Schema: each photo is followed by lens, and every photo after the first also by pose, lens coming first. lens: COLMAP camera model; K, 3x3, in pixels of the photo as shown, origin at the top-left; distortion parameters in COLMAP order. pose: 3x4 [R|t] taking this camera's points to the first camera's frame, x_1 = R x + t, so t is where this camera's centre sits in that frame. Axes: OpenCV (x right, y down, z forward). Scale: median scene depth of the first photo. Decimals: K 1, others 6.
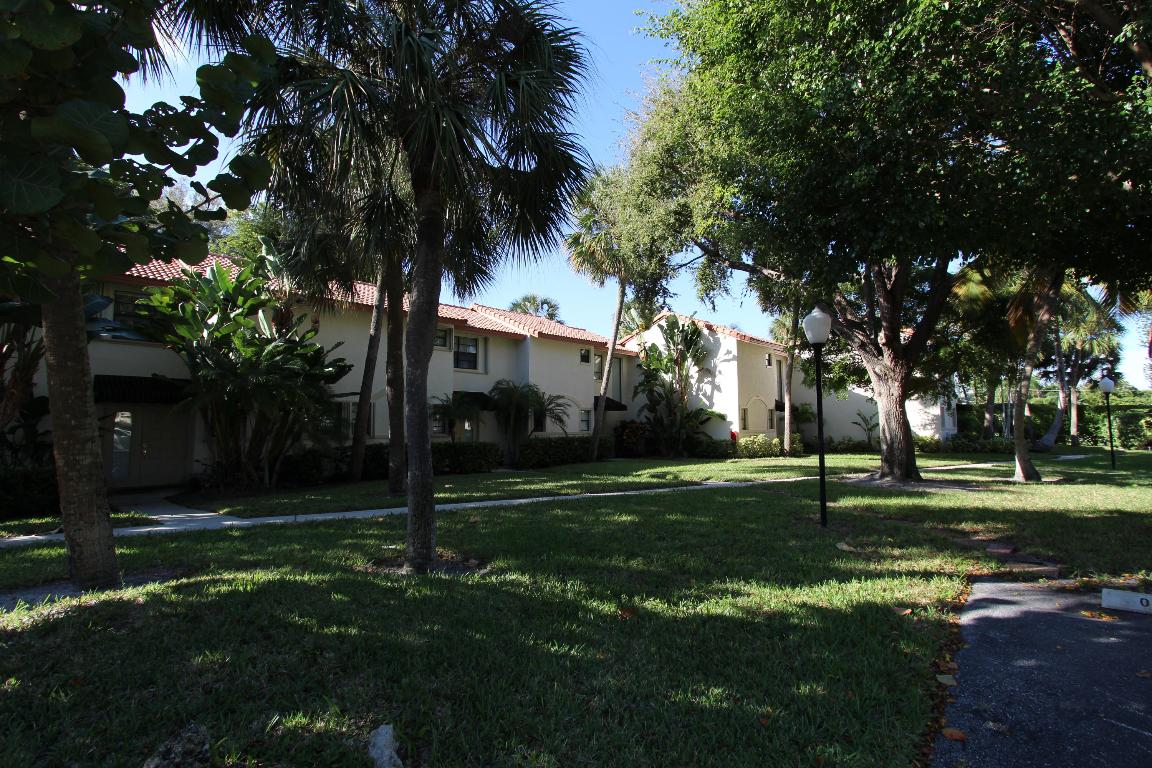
lens RADIAL K [[534.8, 0, 576.4], [0, 534.8, 386.2], [0, 0, 1]] dist [-0.006329, -0.000740]
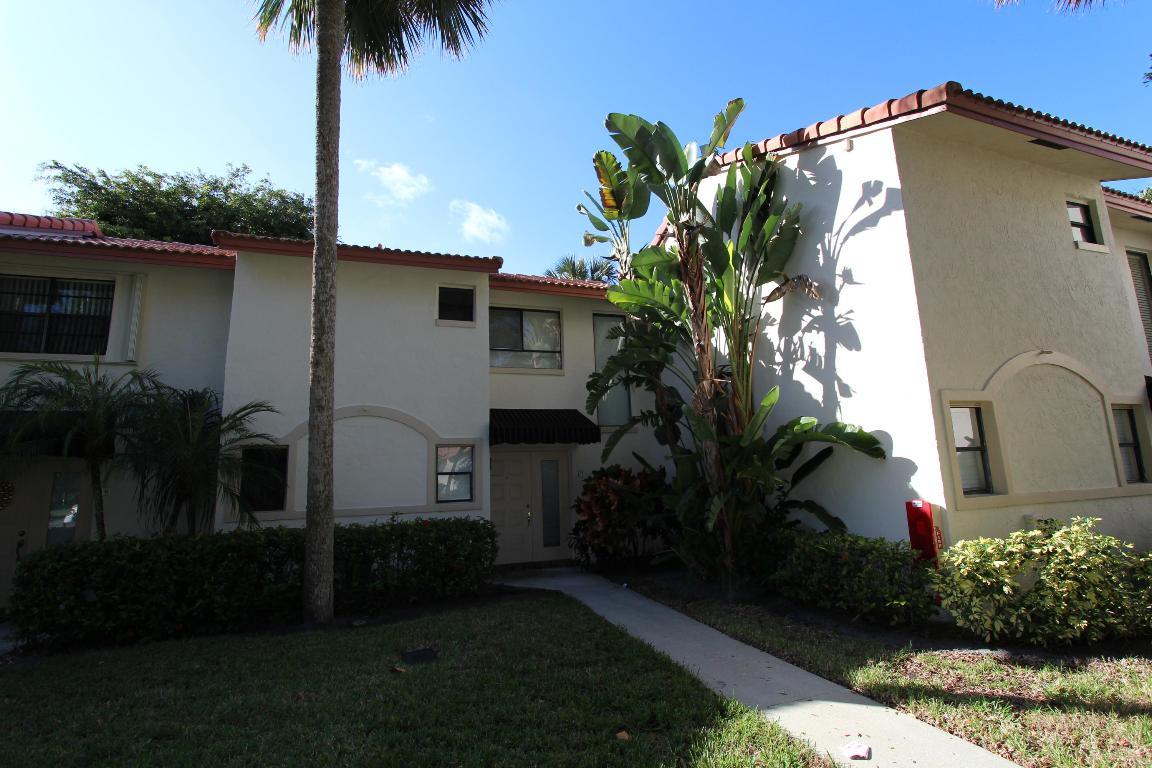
lens RADIAL K [[534.8, 0, 574.7], [0, 534.8, 383.0], [0, 0, 1]] dist [-0.006329, -0.000740]
pose [[0.893975, -0.100614, -0.436675, 0.255766], [0.058498, 0.992332, -0.108885, 0.047686], [0.444282, 0.071796, 0.893006, 0.698966]]
